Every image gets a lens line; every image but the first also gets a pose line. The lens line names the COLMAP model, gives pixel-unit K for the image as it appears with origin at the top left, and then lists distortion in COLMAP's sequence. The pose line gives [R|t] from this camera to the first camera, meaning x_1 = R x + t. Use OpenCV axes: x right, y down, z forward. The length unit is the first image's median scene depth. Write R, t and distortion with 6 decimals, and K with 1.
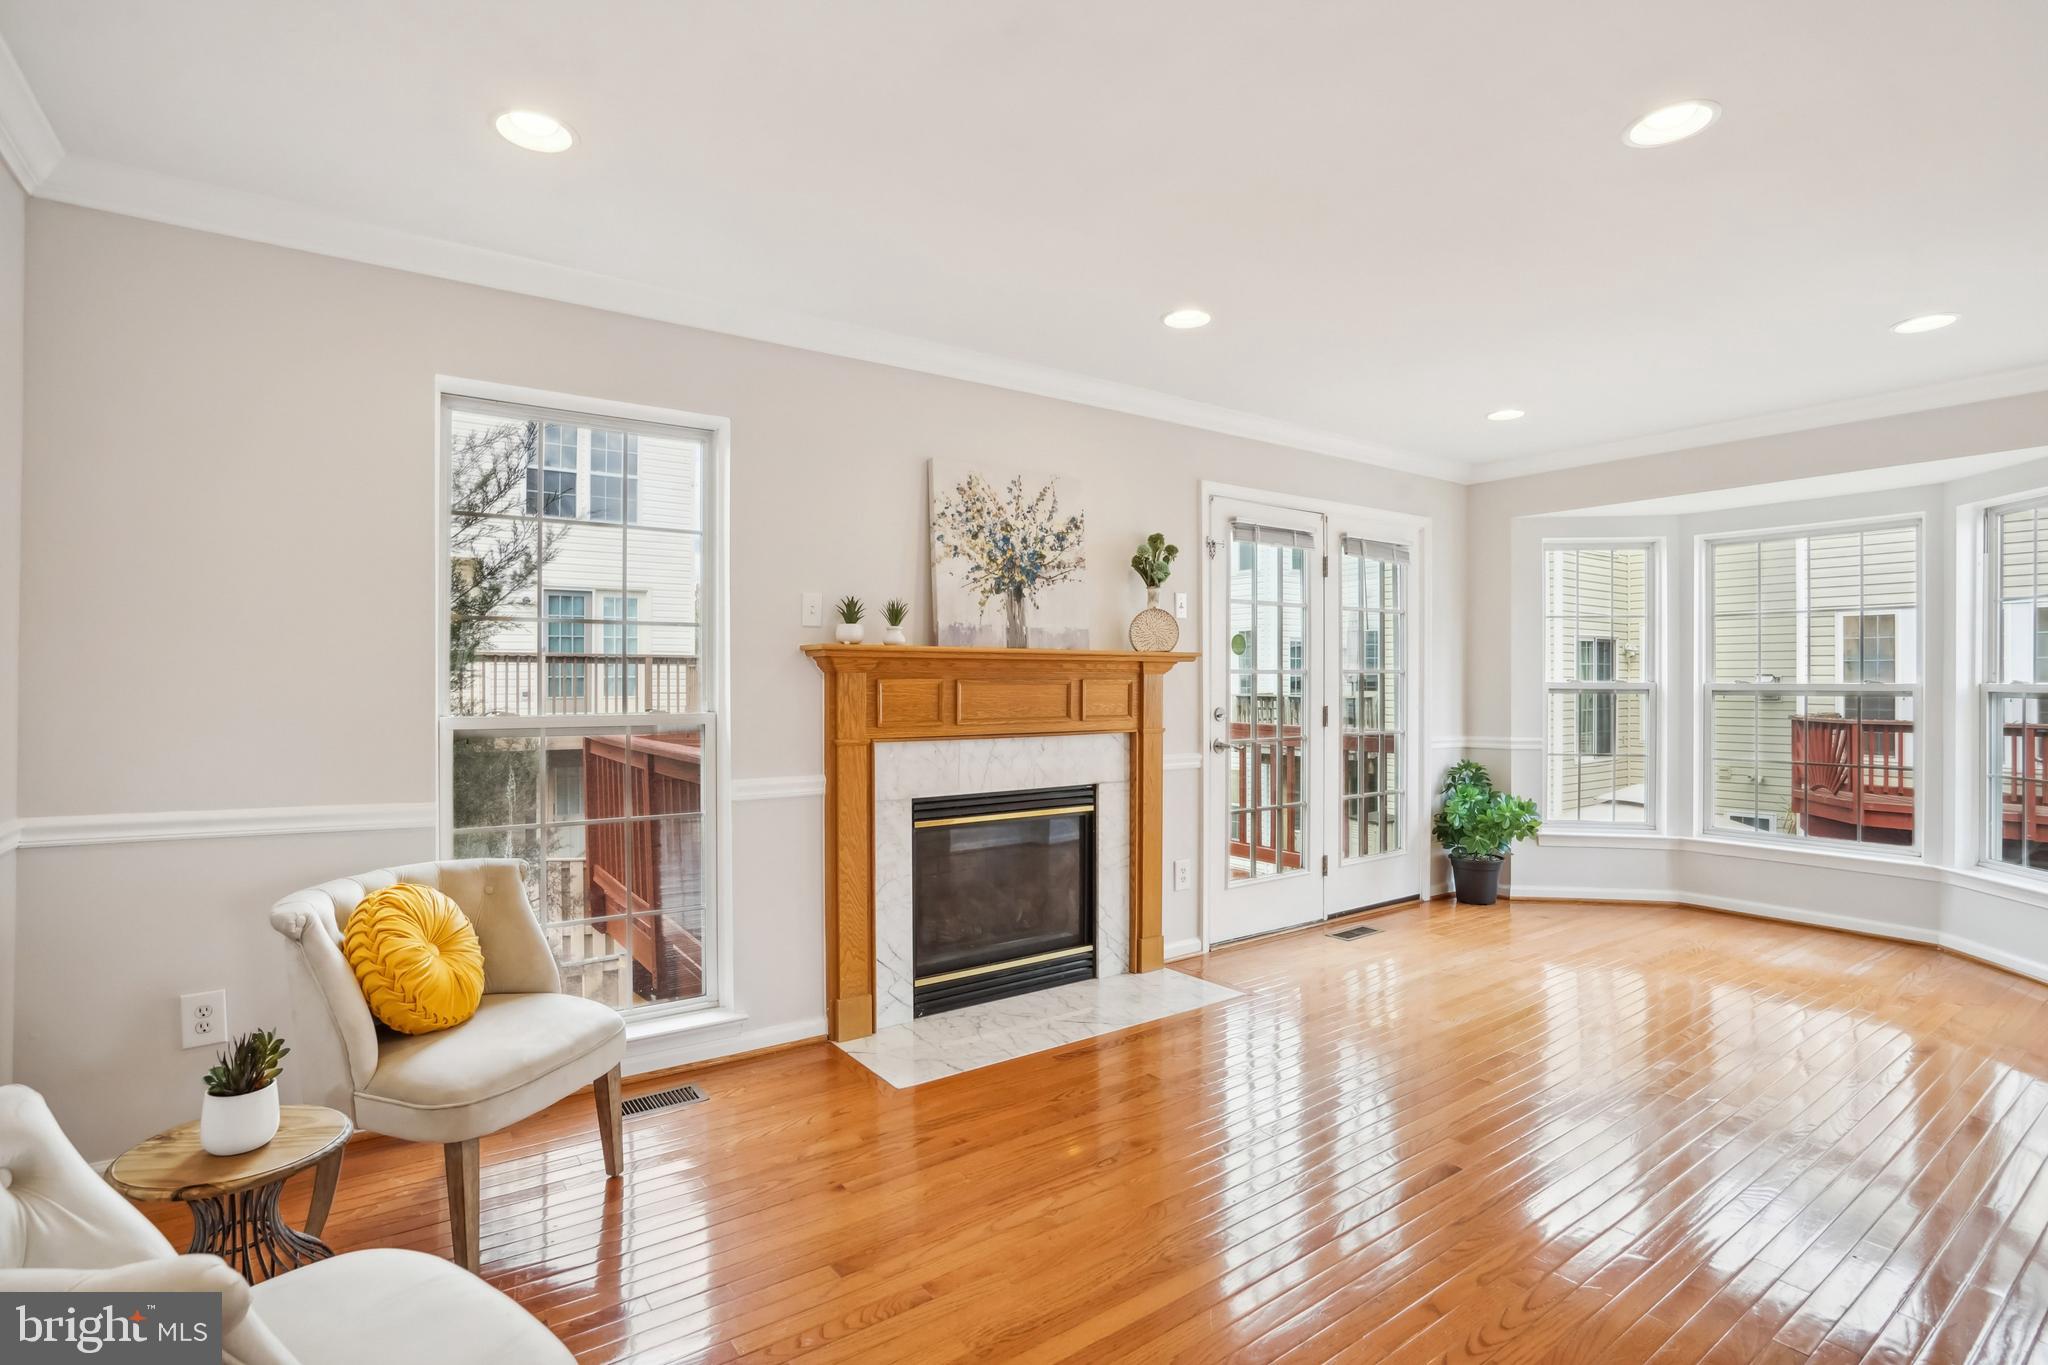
lens RADIAL K [[978.7, 0, 1012.0], [0, 978.7, 683.7], [0, 0, 1]] dist [-0.056776, 0.024869]
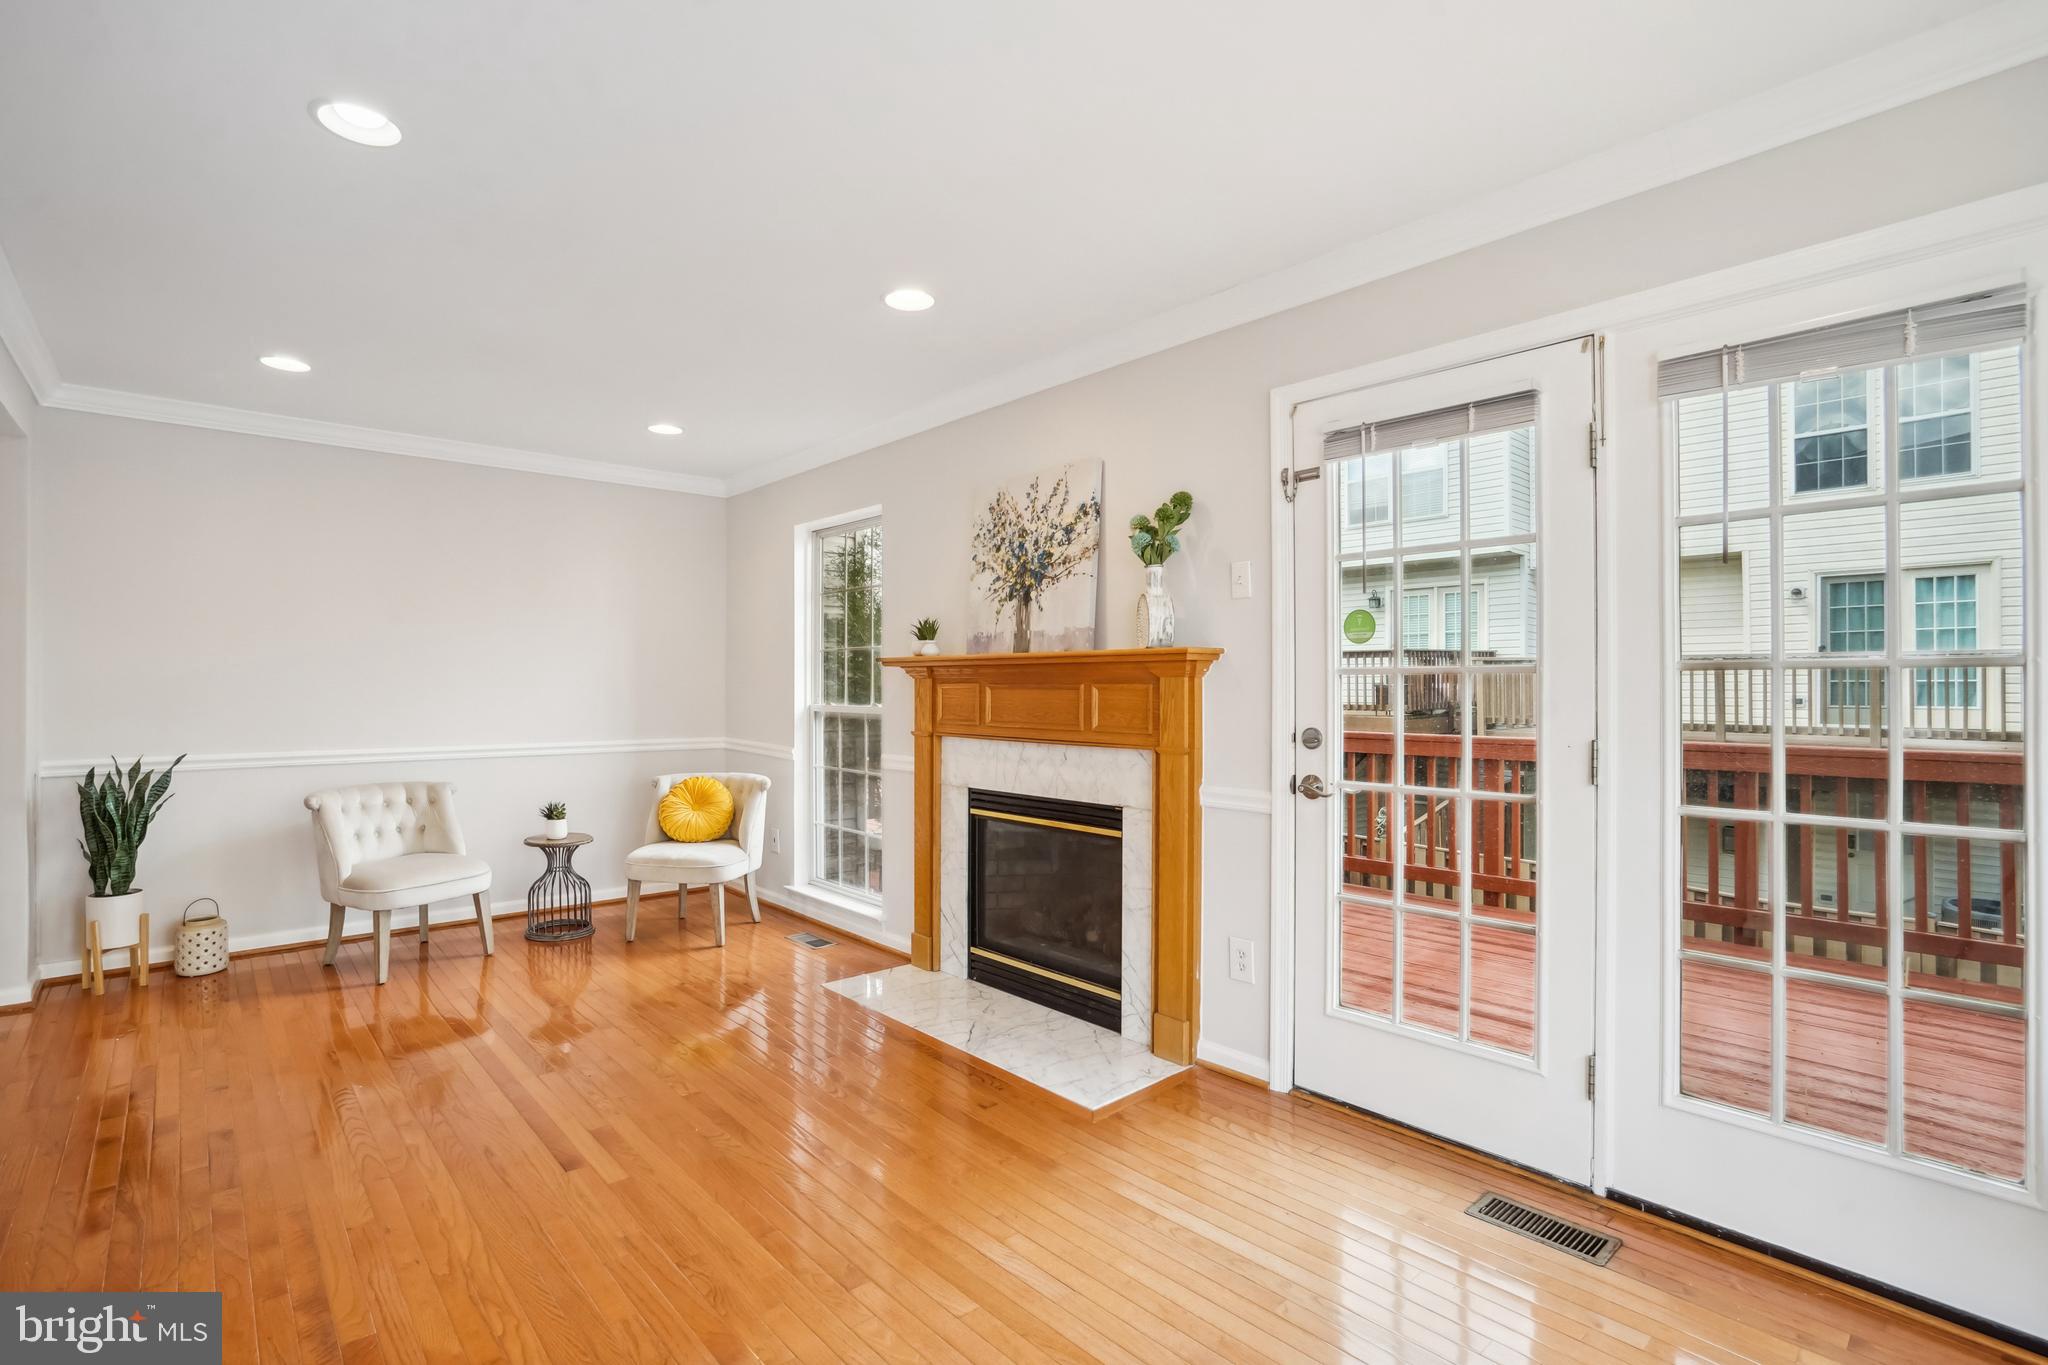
lens RADIAL K [[978.7, 0, 1012.0], [0, 978.7, 683.7], [0, 0, 1]] dist [-0.056776, 0.024869]
pose [[0.101194, 0.000036, -0.994867, 0.997943], [-0.003608, 0.999993, -0.000331, -0.004279], [0.994860, 0.003623, 0.101193, 0.886354]]
